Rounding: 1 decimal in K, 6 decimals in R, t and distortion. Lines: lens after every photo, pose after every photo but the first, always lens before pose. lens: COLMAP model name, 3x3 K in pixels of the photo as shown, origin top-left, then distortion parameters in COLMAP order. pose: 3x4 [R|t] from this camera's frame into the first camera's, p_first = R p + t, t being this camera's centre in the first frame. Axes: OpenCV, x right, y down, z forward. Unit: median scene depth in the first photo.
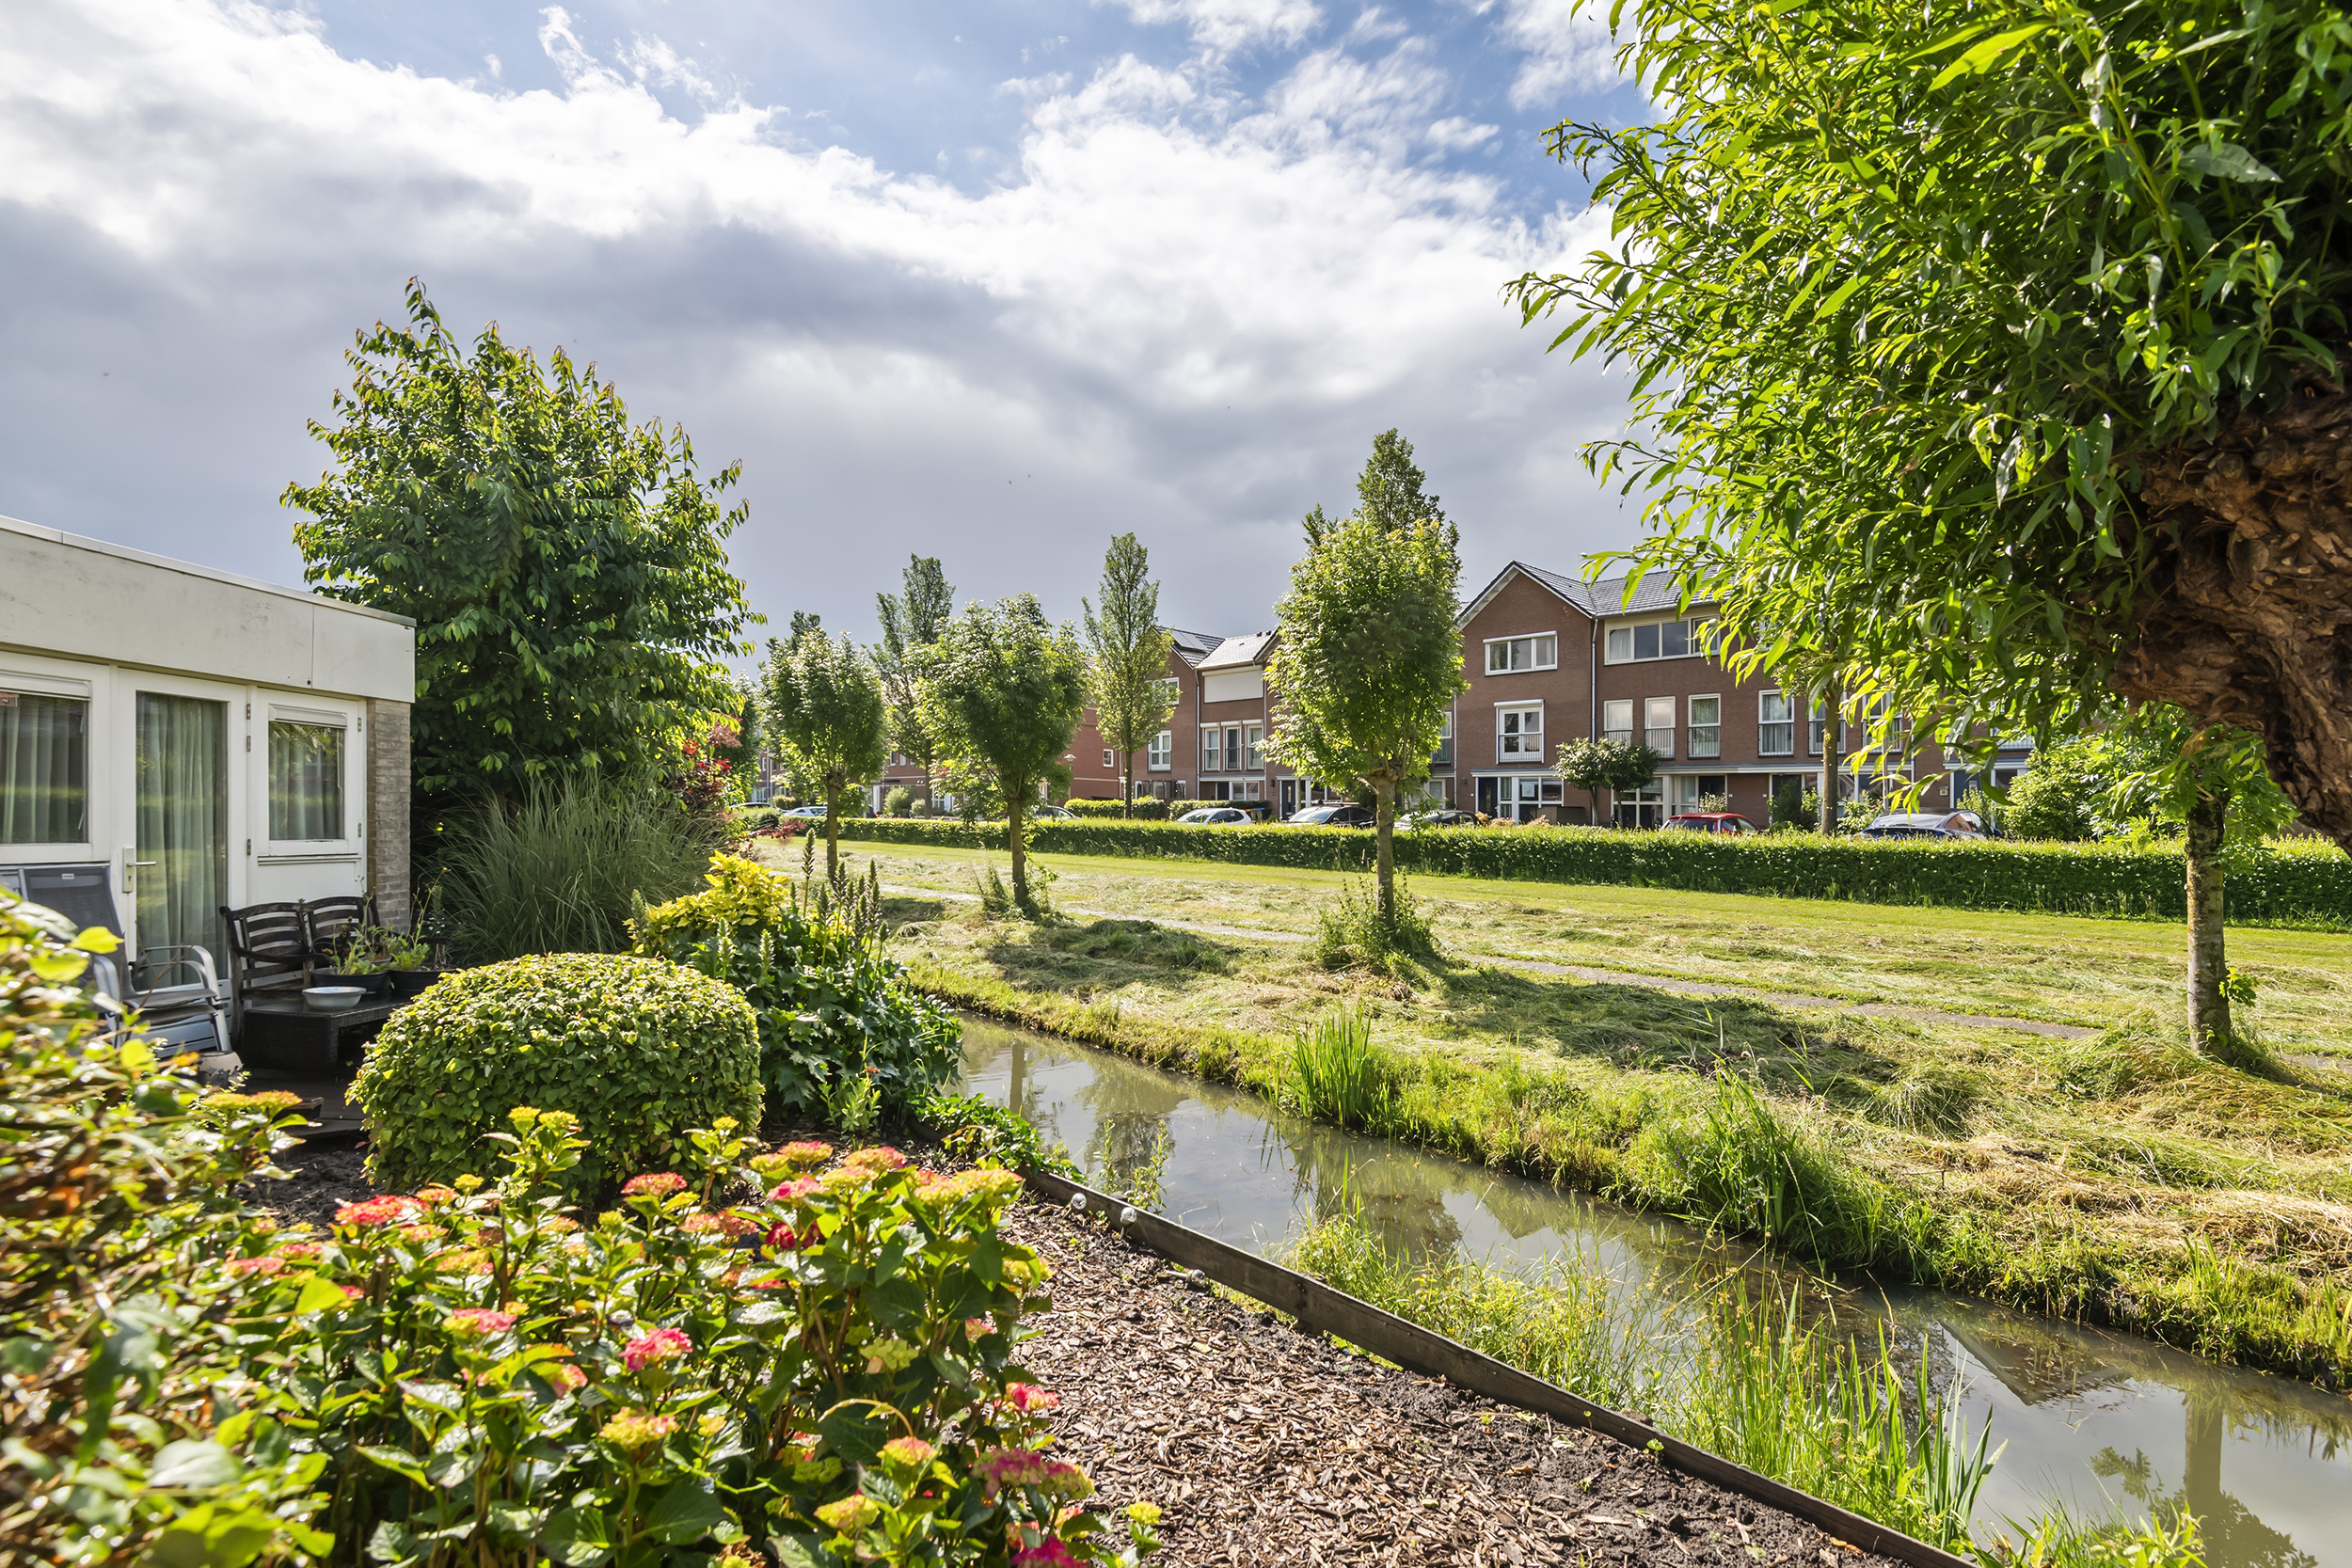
lens RADIAL K [[1134.5, 0, 1171.9], [0, 1134.5, 808.0], [0, 0, 1]] dist [-0.003940, -0.000462]
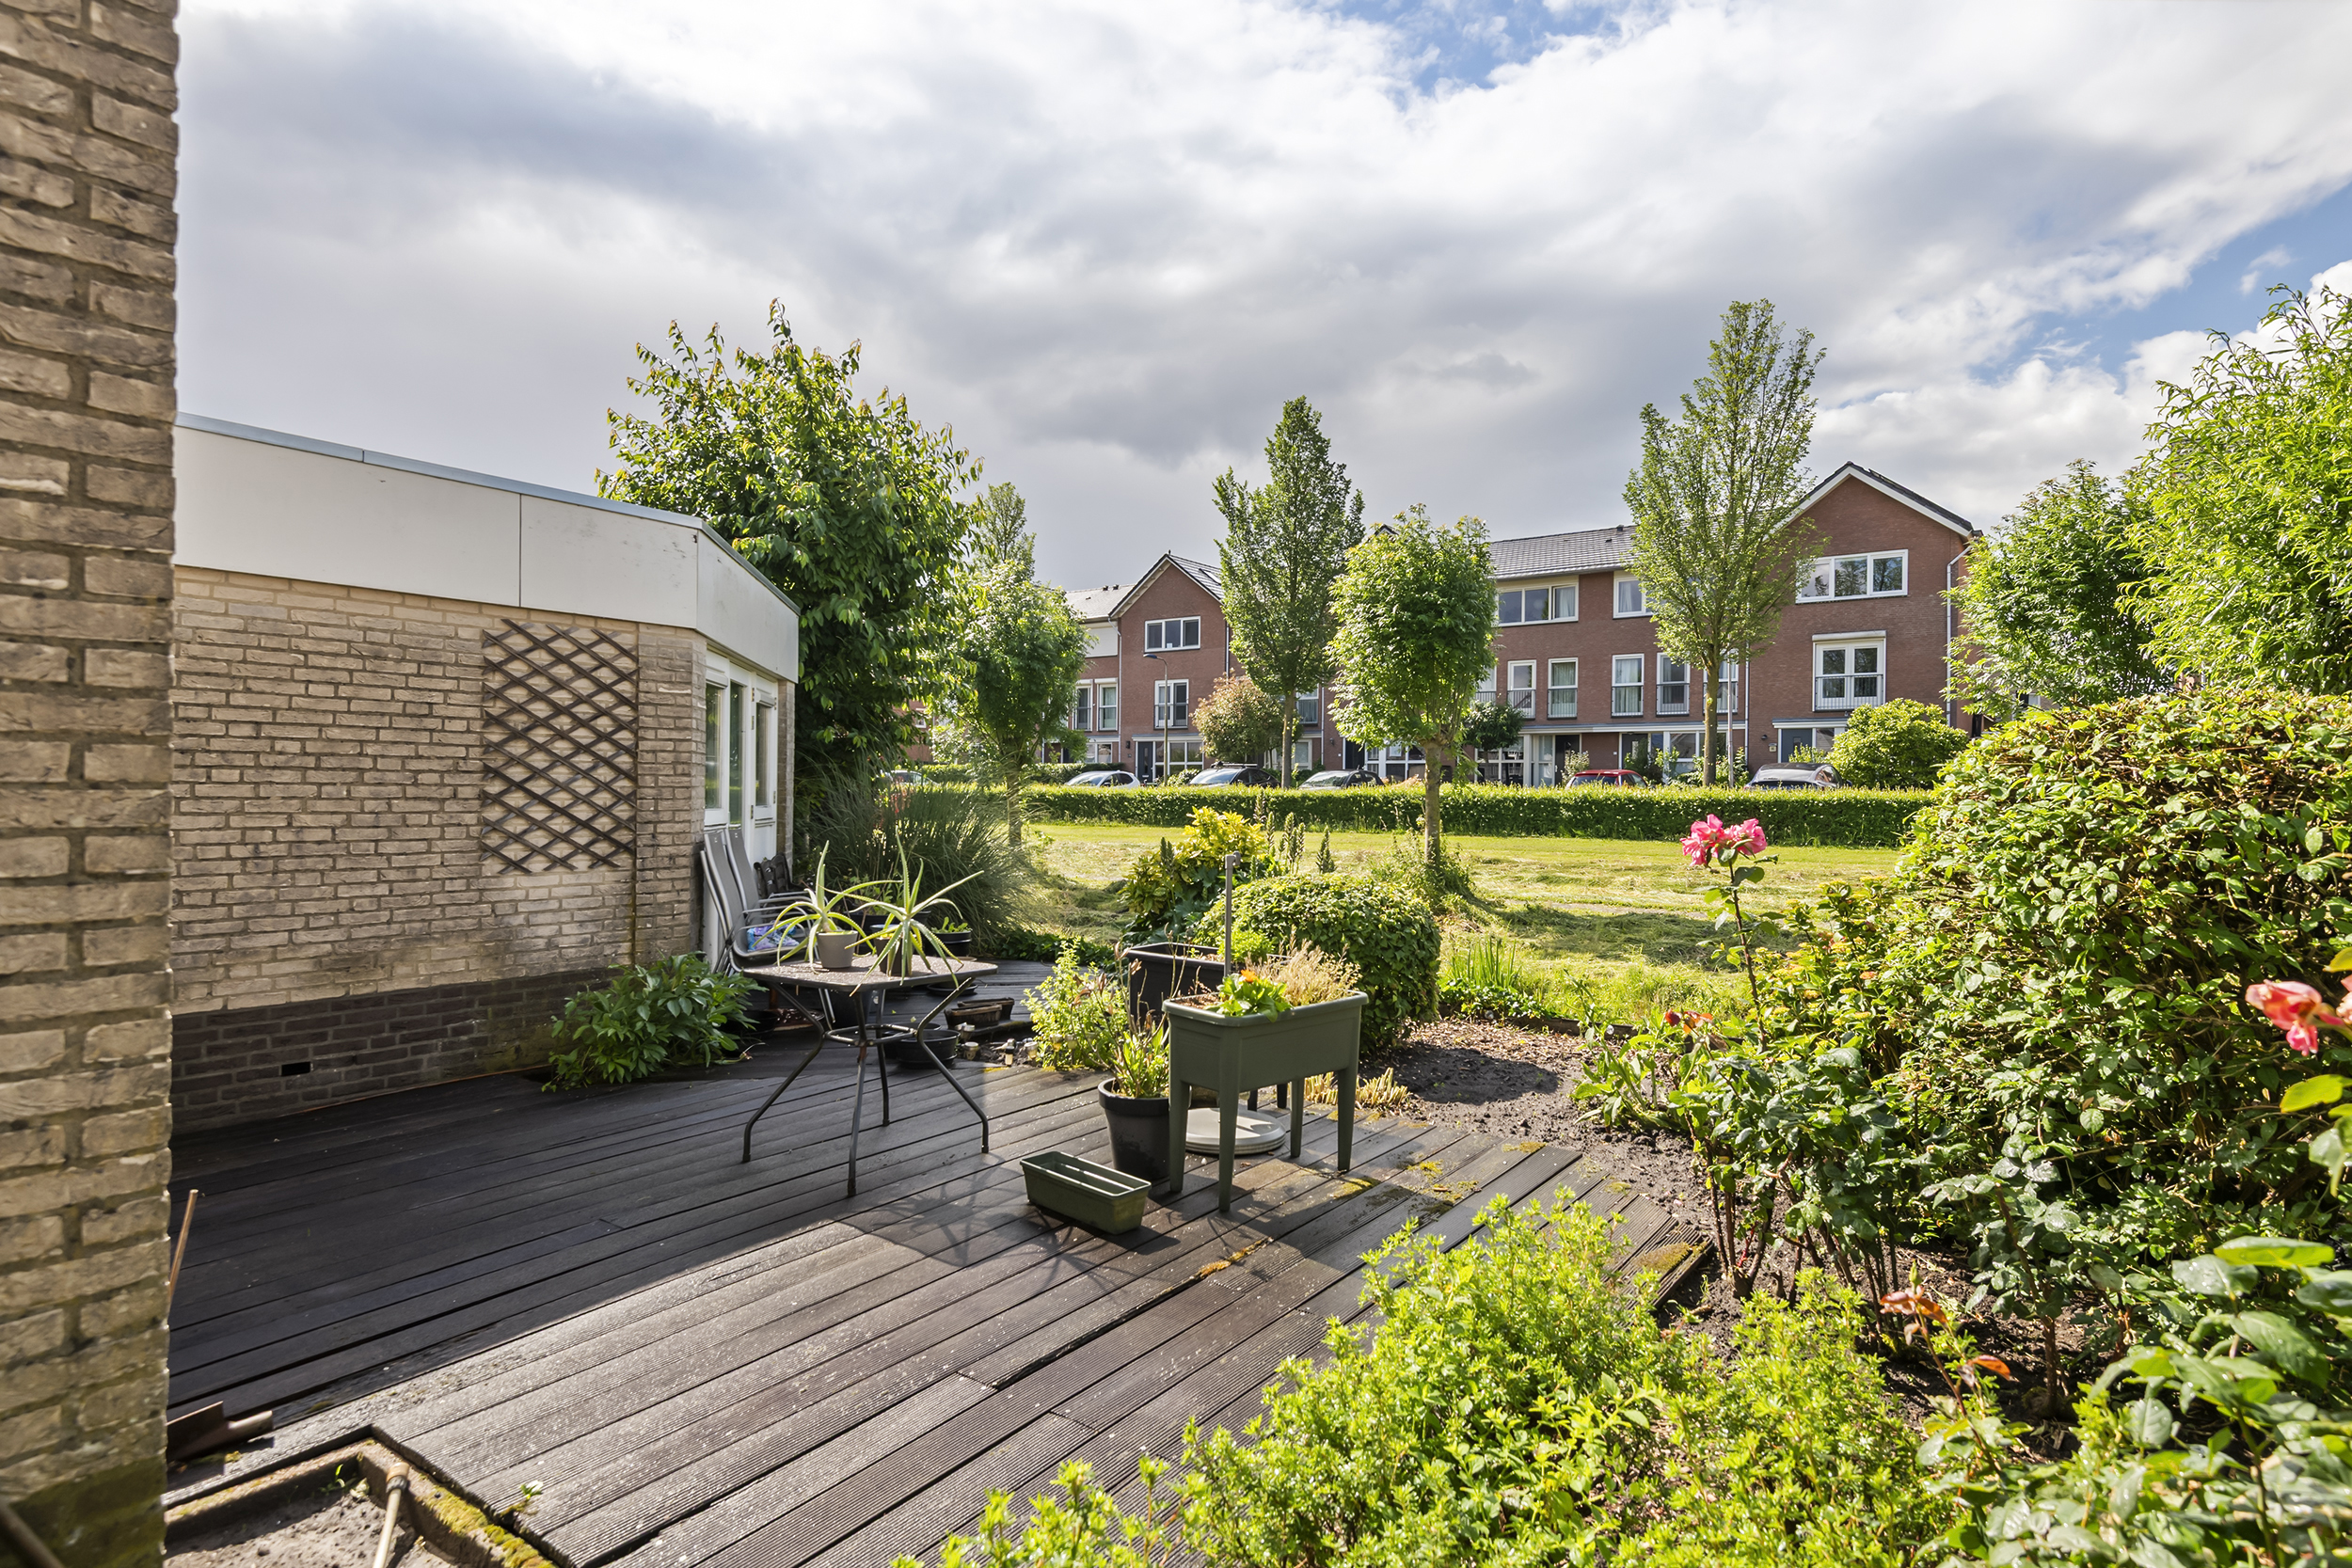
lens RADIAL K [[1249.6, 0, 1187.5], [0, 1249.6, 790.8], [0, 0, 1]] dist [0.022800, 0.000216]
pose [[0.975617, -0.015538, 0.218929, -0.186027], [0.011931, 0.999771, 0.017788, -0.001573], [-0.219156, -0.014742, 0.975579, -0.093749]]
